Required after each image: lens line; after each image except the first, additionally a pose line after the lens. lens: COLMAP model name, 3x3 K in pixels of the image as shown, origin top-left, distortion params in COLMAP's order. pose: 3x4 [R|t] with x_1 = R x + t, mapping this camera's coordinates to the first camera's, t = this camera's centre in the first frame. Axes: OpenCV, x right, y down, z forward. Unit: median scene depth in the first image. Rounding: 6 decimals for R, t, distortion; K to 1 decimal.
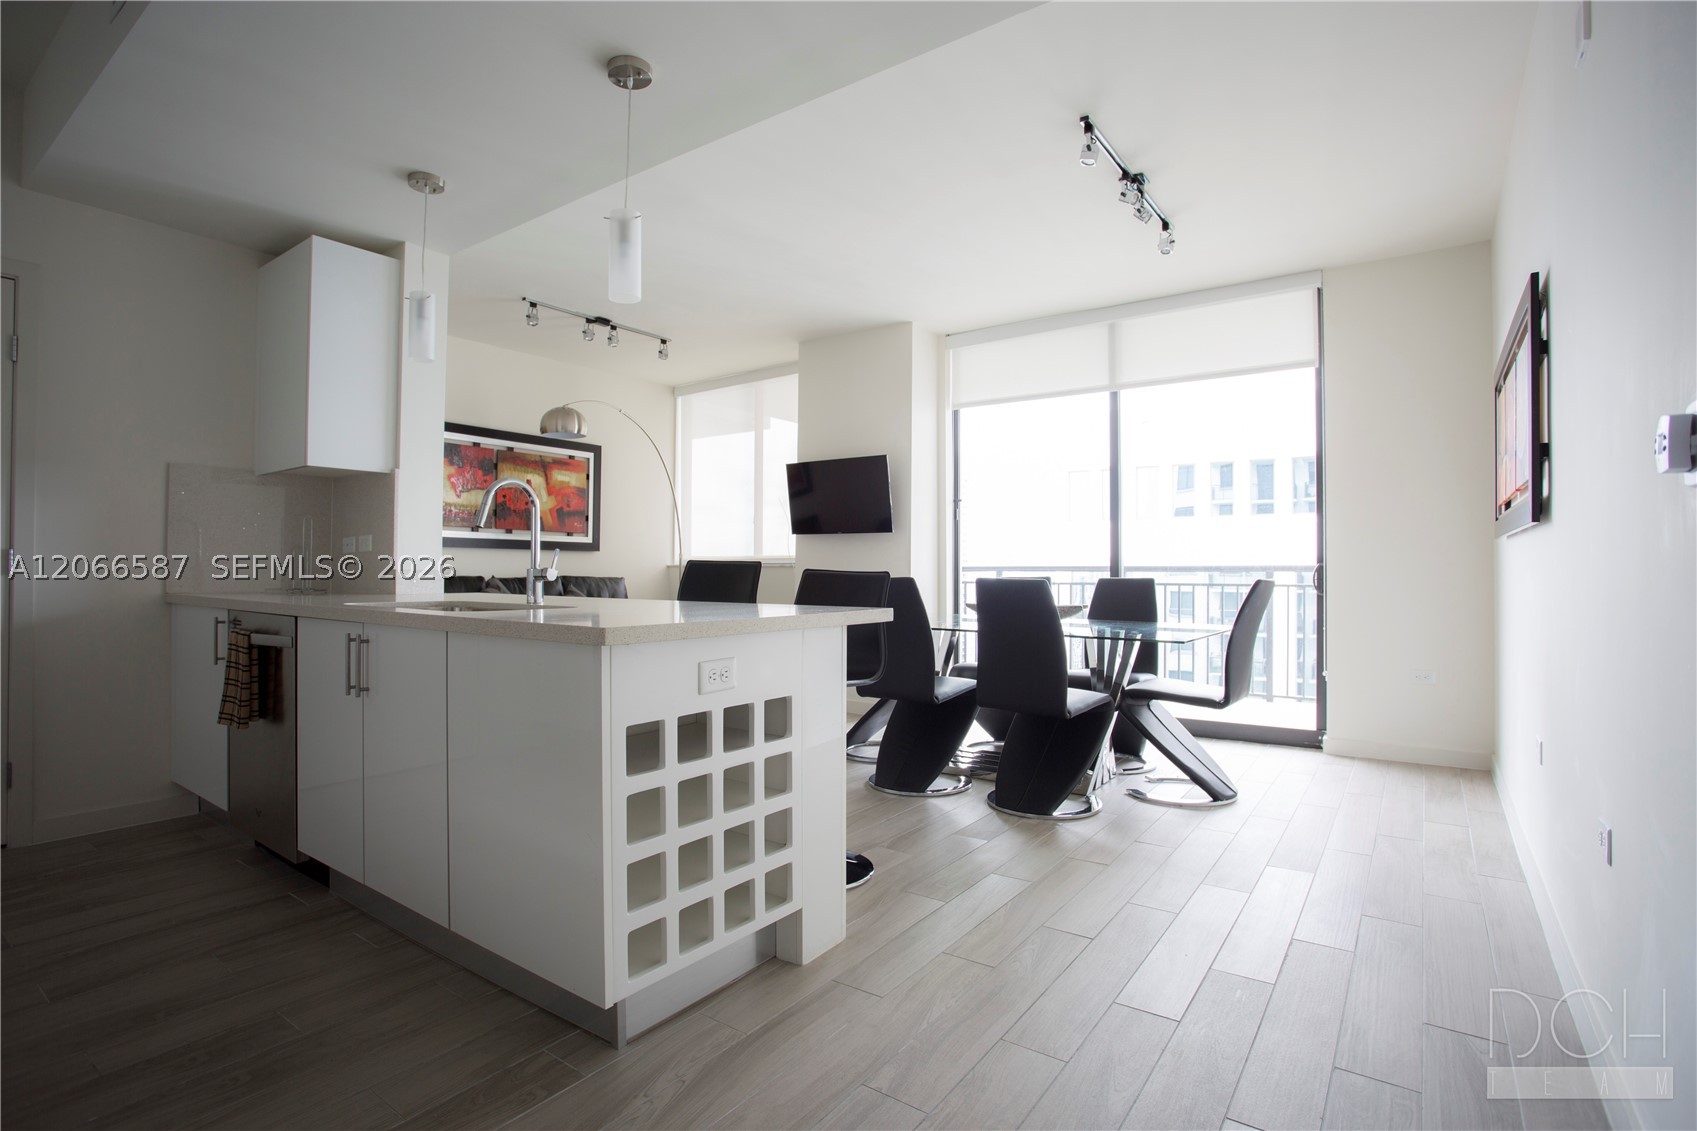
lens RADIAL K [[827.5, 0, 824.2], [0, 827.5, 568.9], [0, 0, 1]] dist [-0.070160, 0.029486]
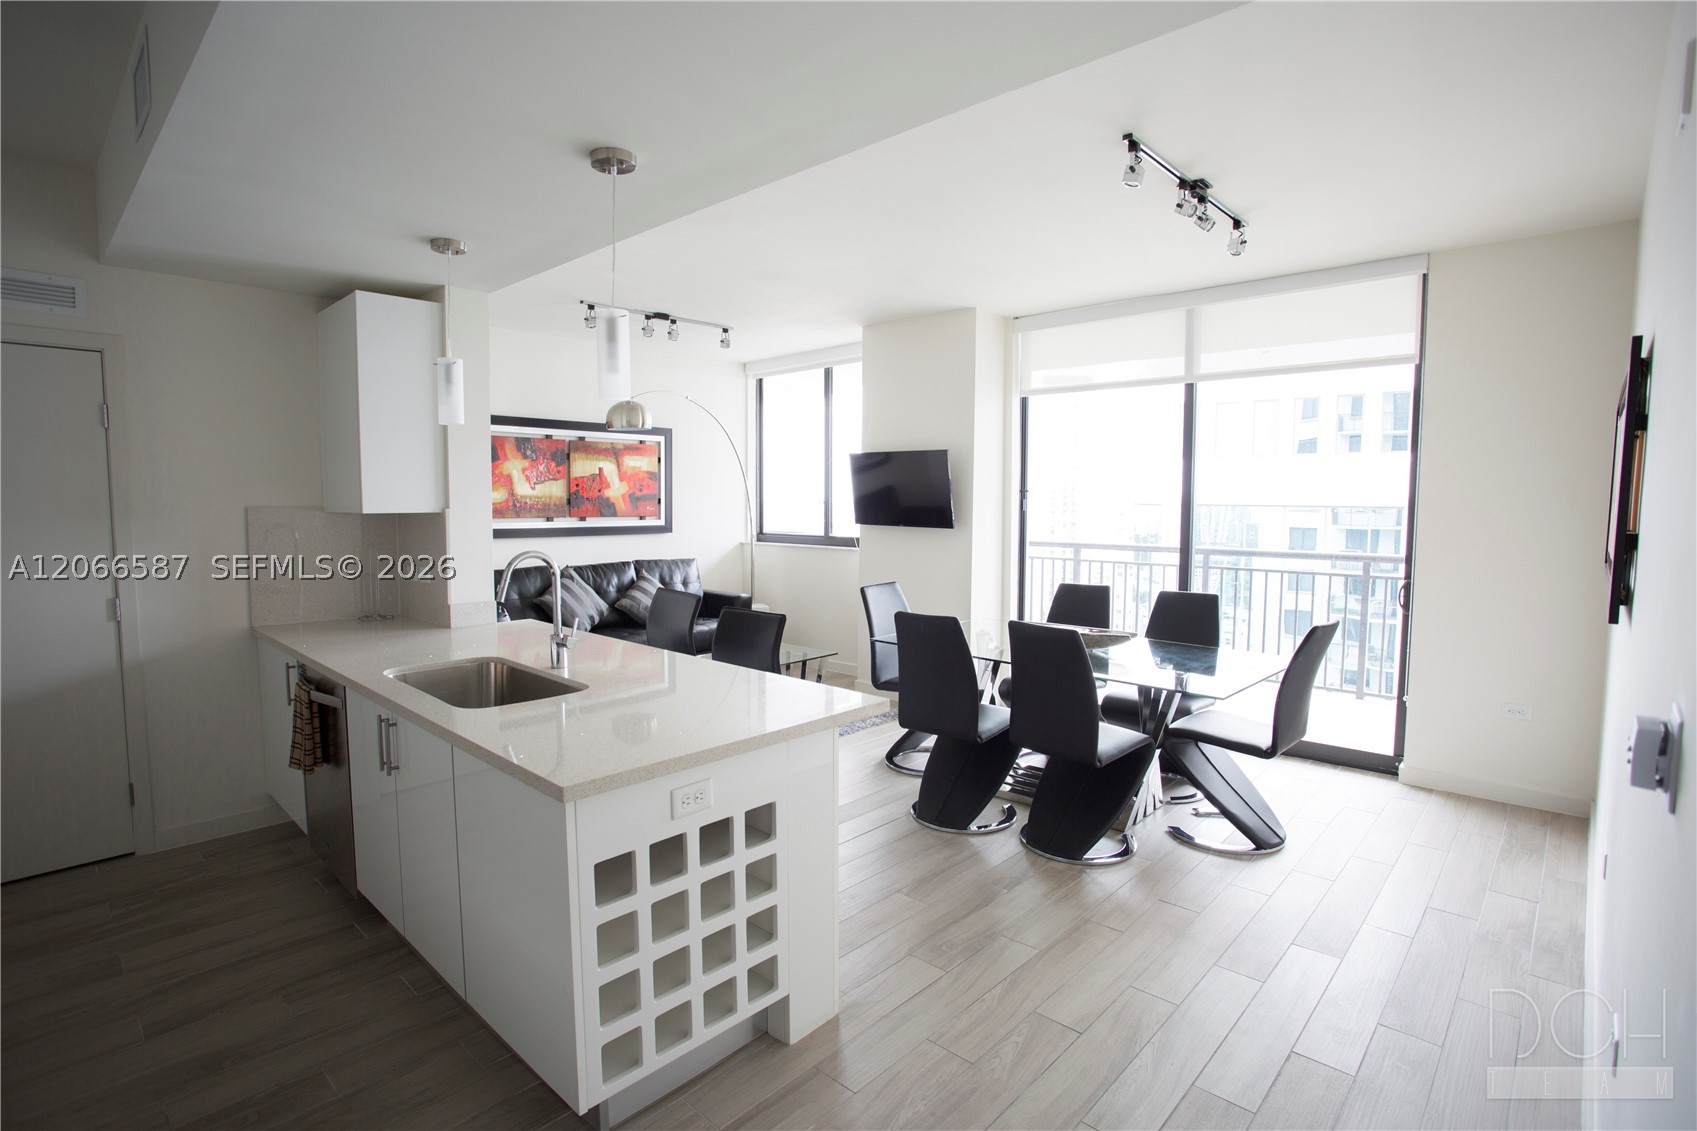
lens RADIAL K [[827.5, 0, 824.2], [0, 827.5, 568.9], [0, 0, 1]] dist [-0.070160, 0.029486]
pose [[0.992088, 0.007606, -0.125317, 0.078568], [0.003375, 0.996187, 0.087182, -0.119502], [0.125502, -0.086915, 0.988279, 0.012259]]
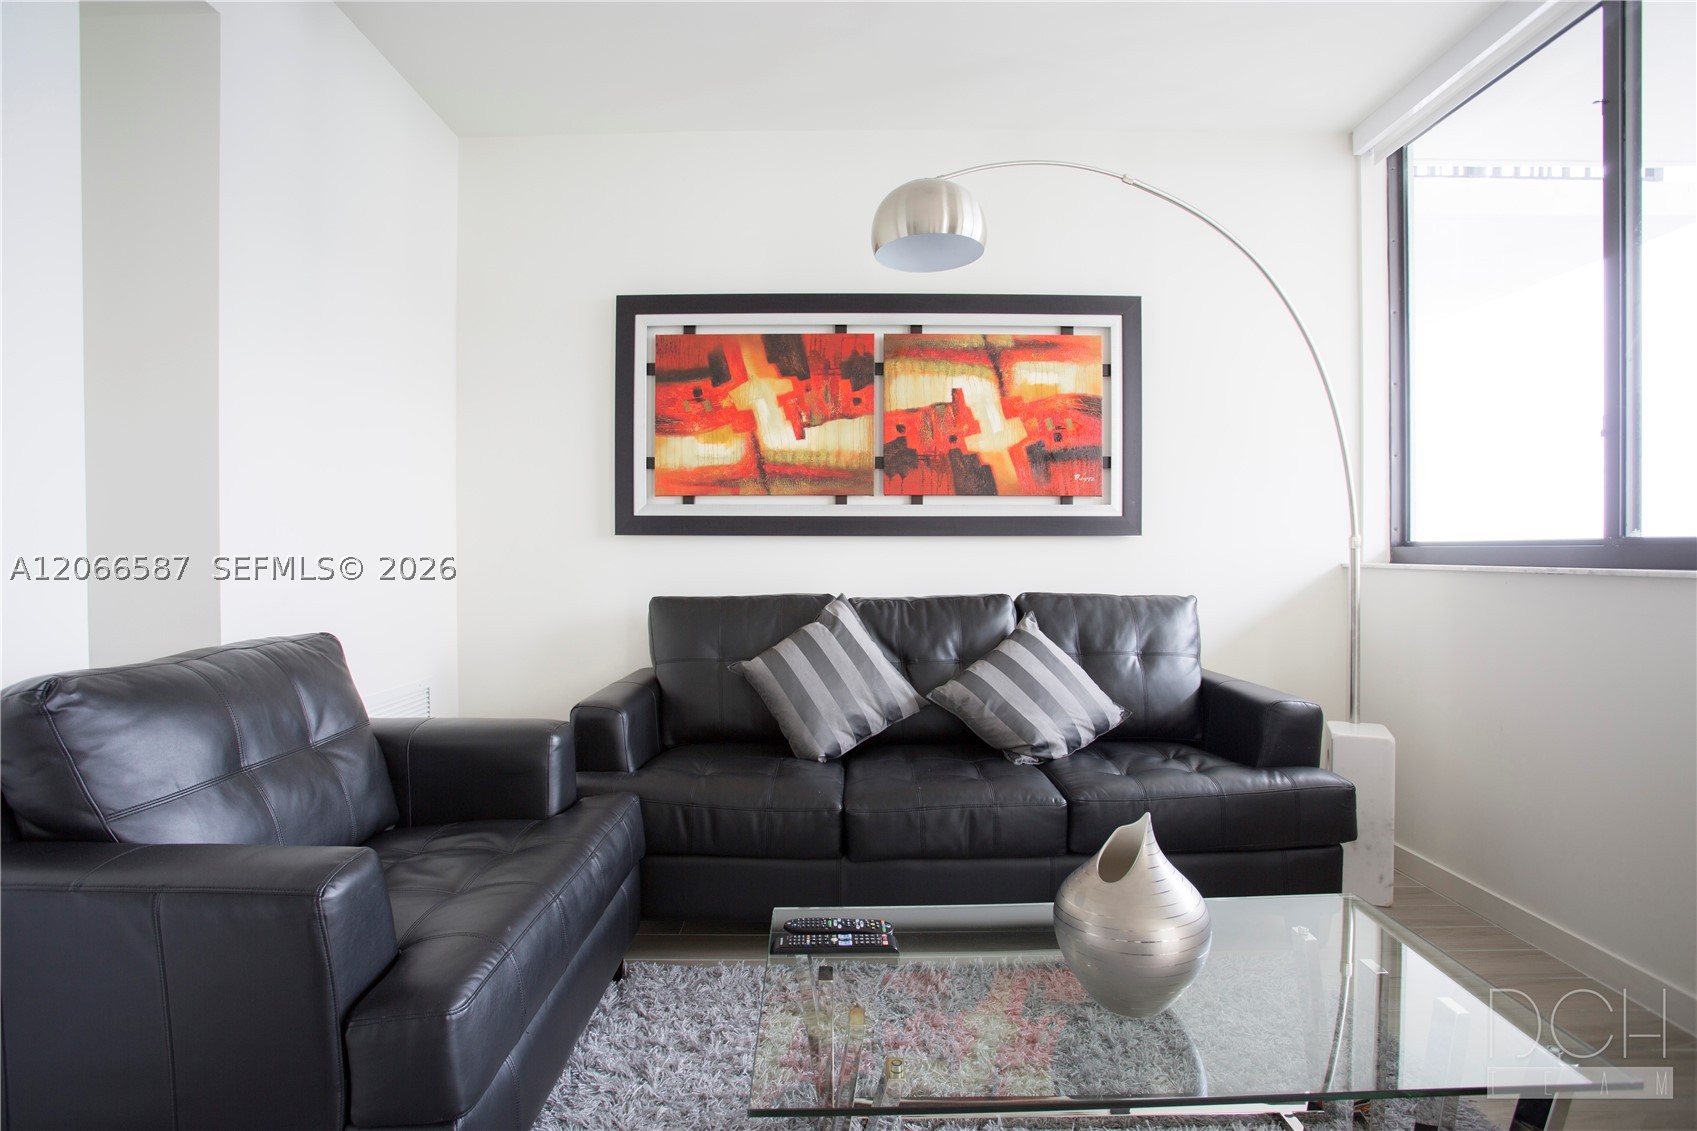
lens RADIAL K [[827.9, 0, 848.5], [0, 827.9, 565.5], [0, 0, 1]] dist [-0.108693, 0.080362]
pose [[0.599924, 0.010937, -0.799982, -0.027508], [0.009976, 0.999727, 0.021149, -0.029062], [0.799995, -0.020668, 0.599651, 1.112500]]
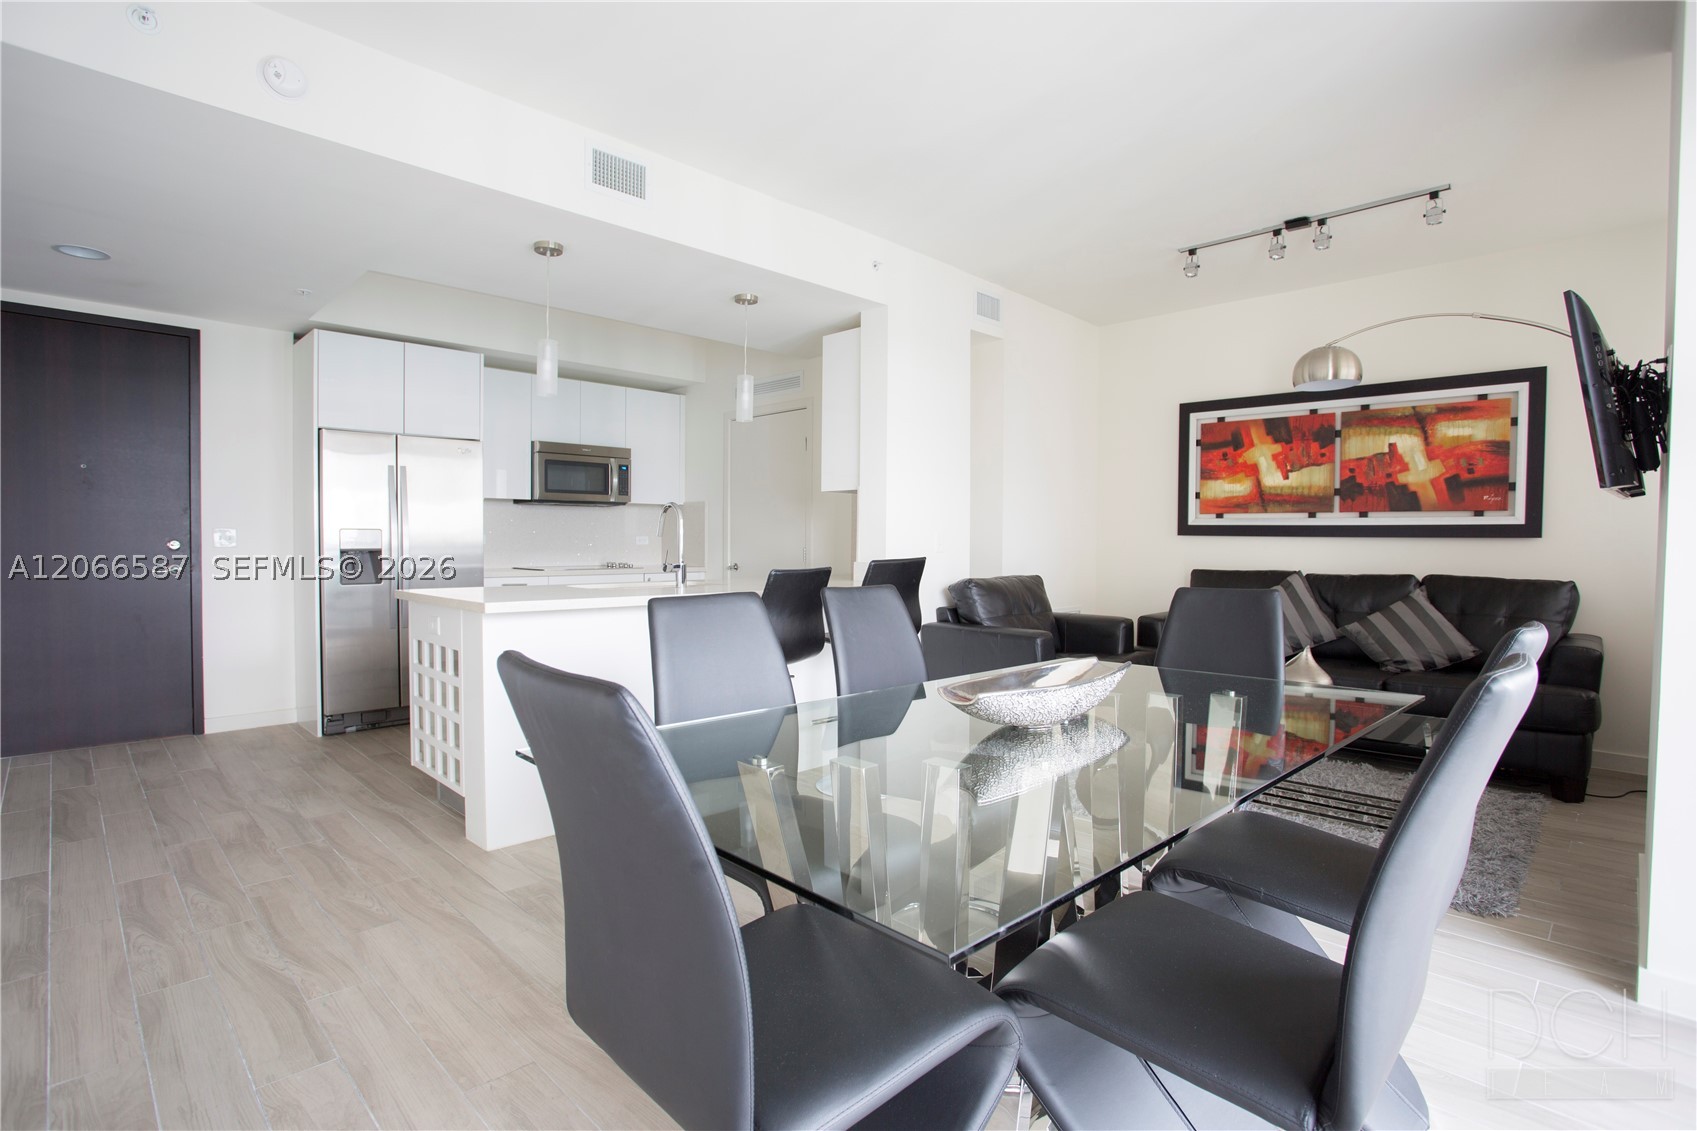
lens RADIAL K [[819.7, 0, 848.5], [0, 819.7, 565.5], [0, 0, 1]] dist [-0.067426, 0.029353]
pose [[-0.137326, 0.022701, -0.990266, 0.712656], [-0.004993, 0.999709, 0.023610, -0.021742], [0.990513, 0.008187, -0.137173, 1.029439]]
